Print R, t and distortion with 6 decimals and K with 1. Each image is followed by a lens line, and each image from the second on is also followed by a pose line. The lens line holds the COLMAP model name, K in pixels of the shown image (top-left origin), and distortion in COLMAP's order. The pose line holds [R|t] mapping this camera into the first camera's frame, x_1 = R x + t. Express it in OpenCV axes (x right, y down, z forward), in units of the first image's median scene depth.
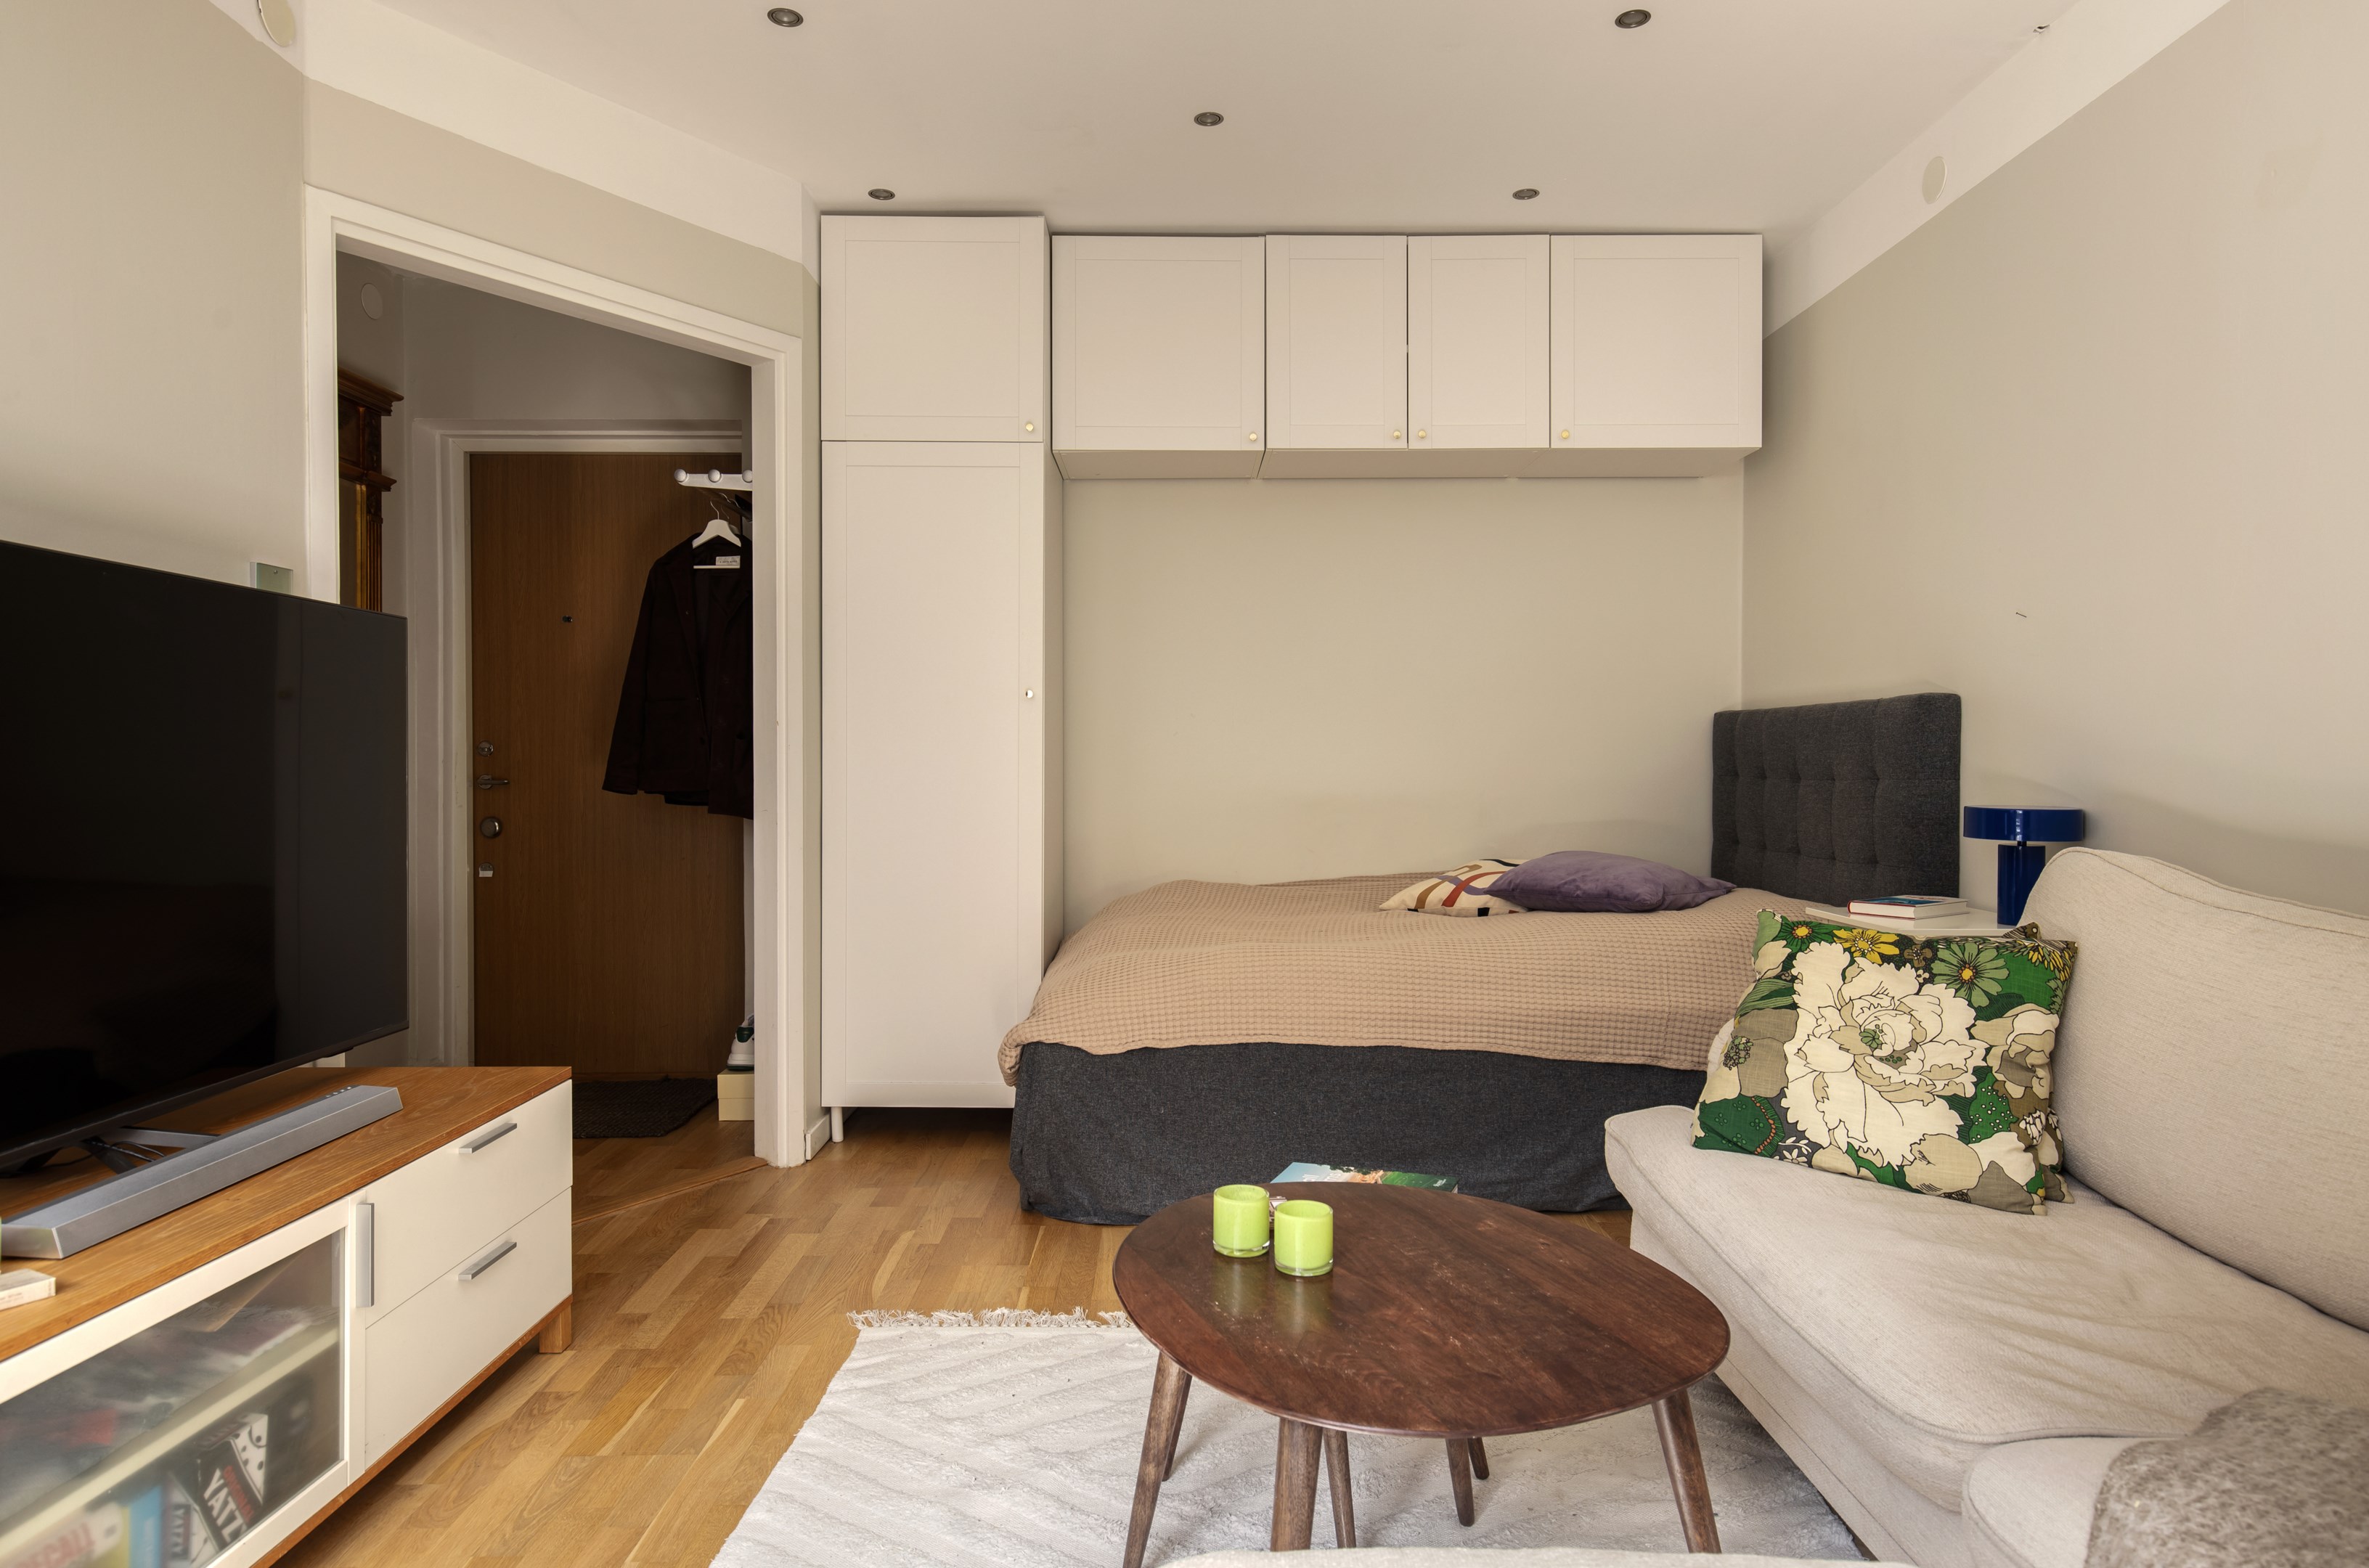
lens RADIAL K [[1365.2, 0, 1180.5], [0, 1365.2, 779.1], [0, 0, 1]] dist [0.006637, 0.000344]
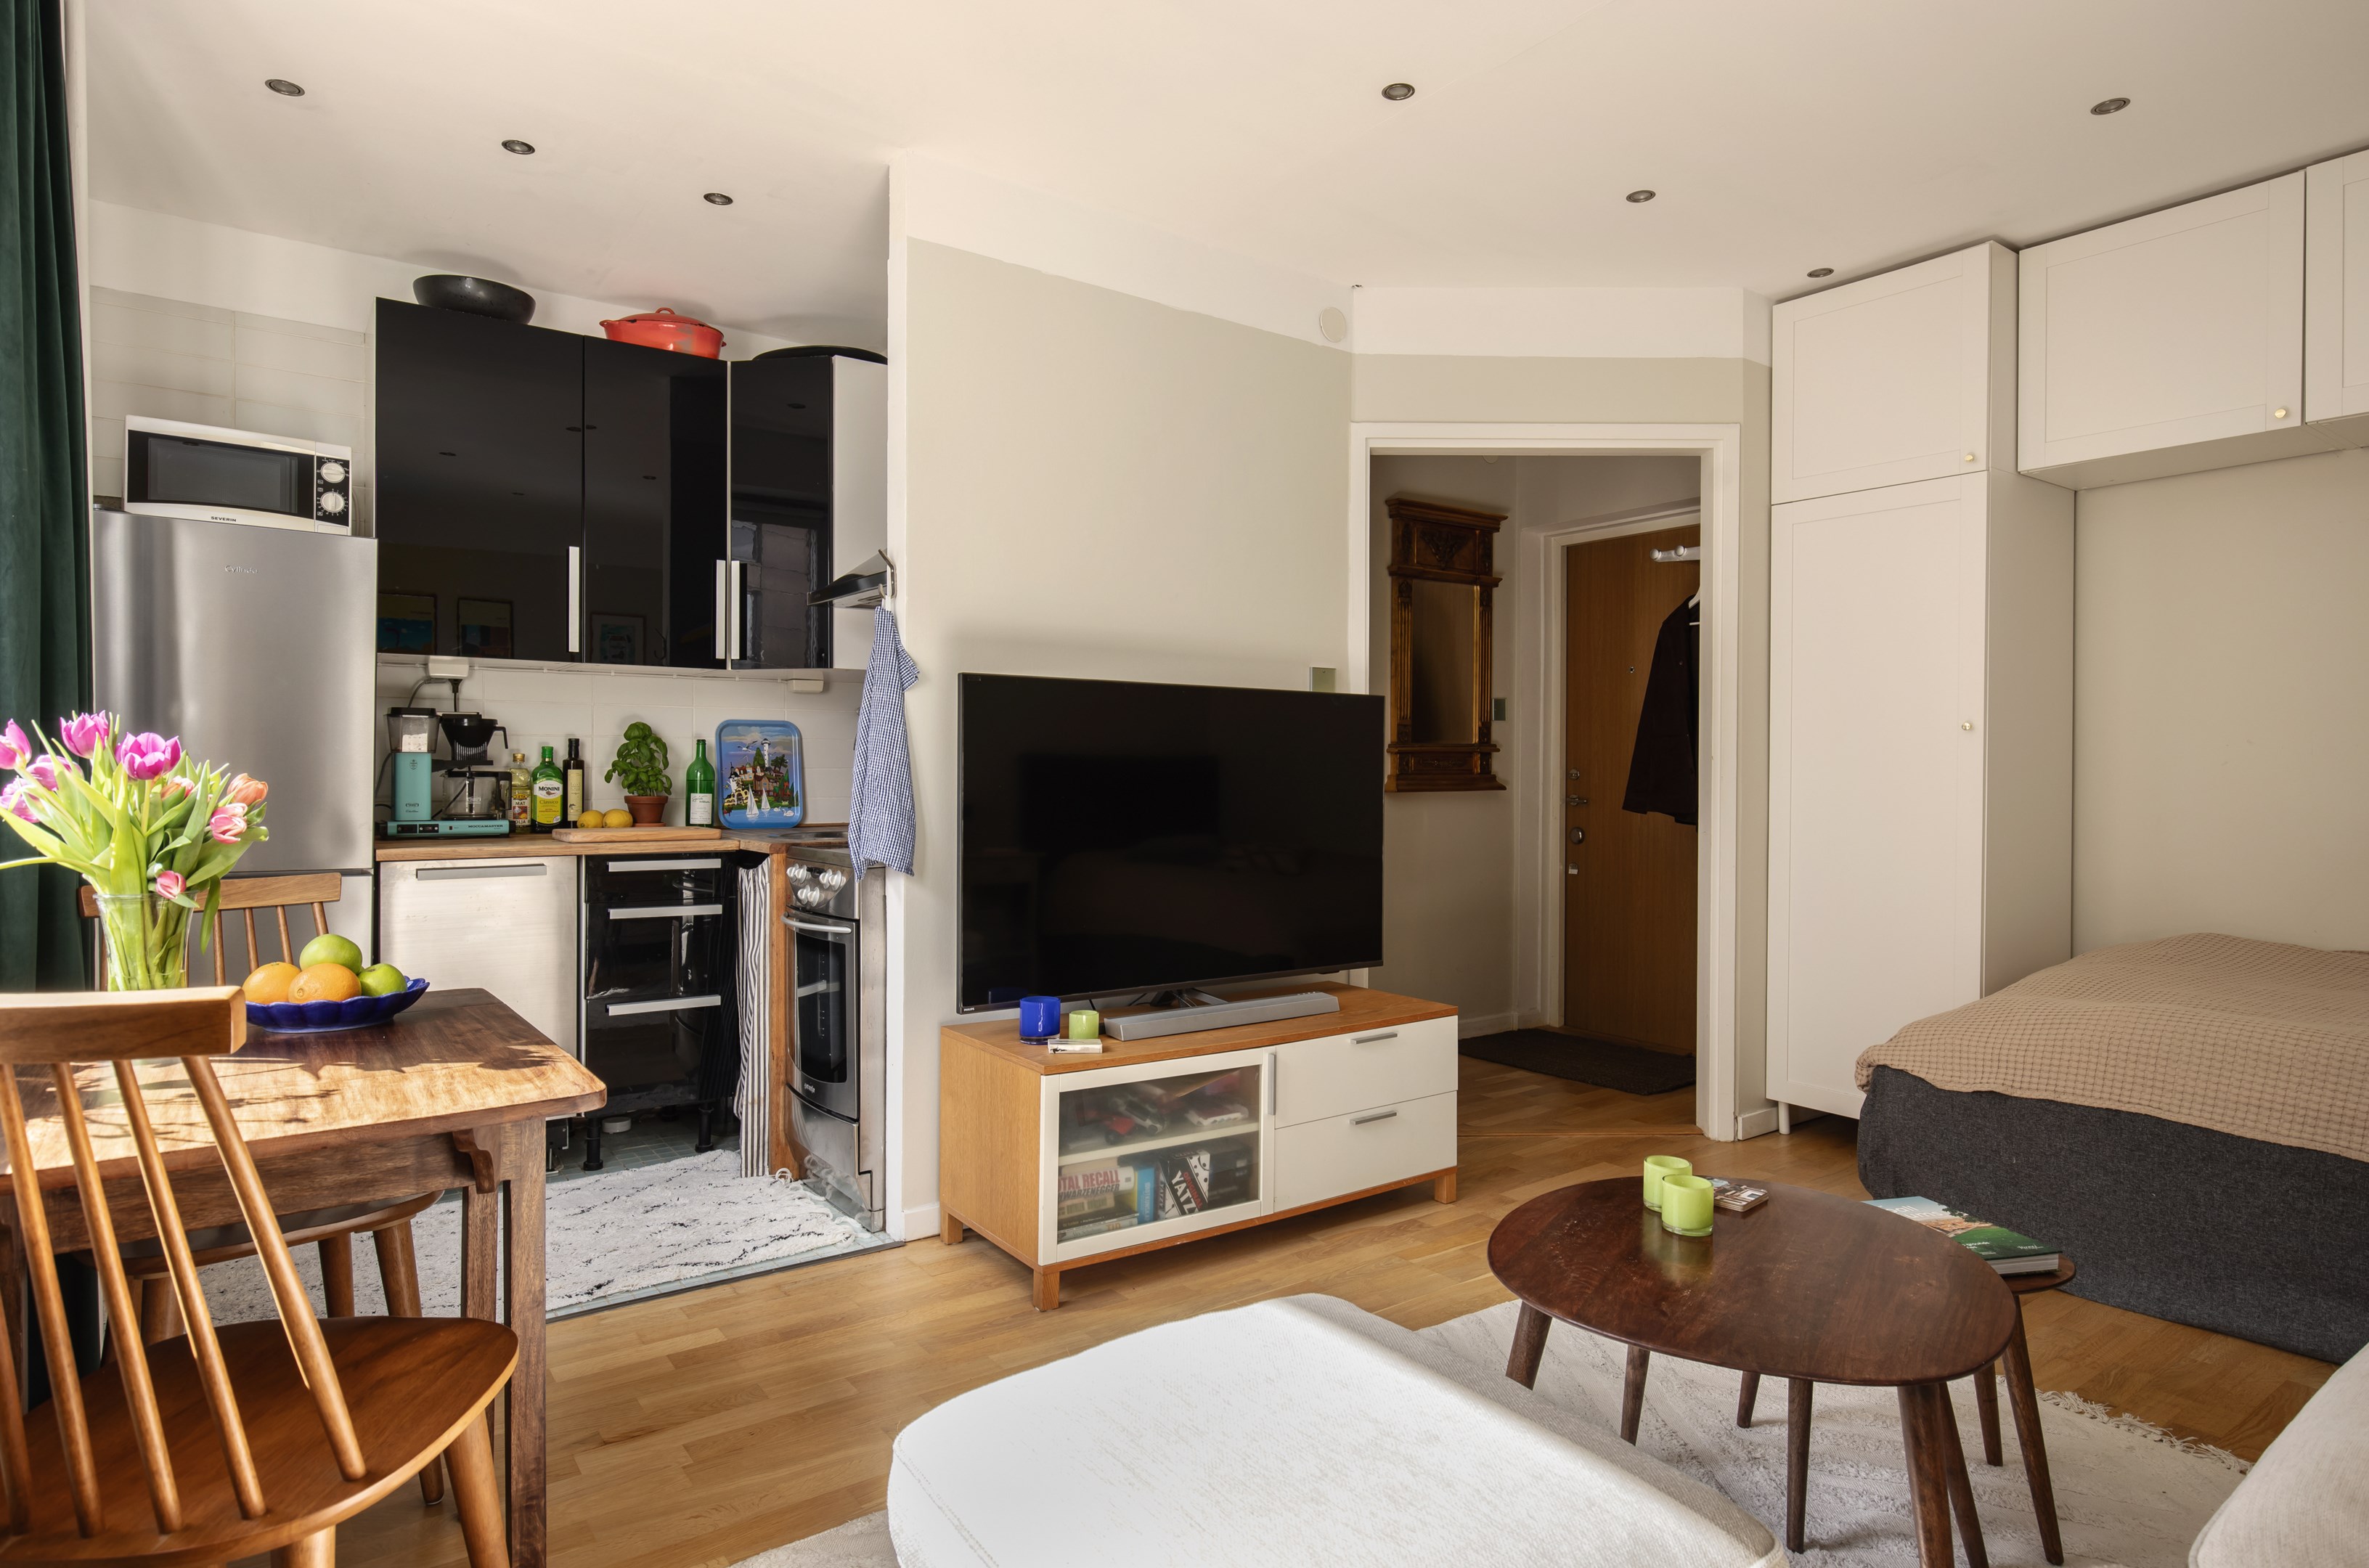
lens RADIAL K [[1344.4, 0, 1191.0], [0, 1344.4, 774.2], [0, 0, 1]] dist [0.007634, -0.000257]
pose [[0.575375, 0.008228, -0.817848, 0.543575], [-0.015974, 0.999872, -0.001179, -0.025547], [0.817733, 0.013743, 0.575433, -0.036704]]
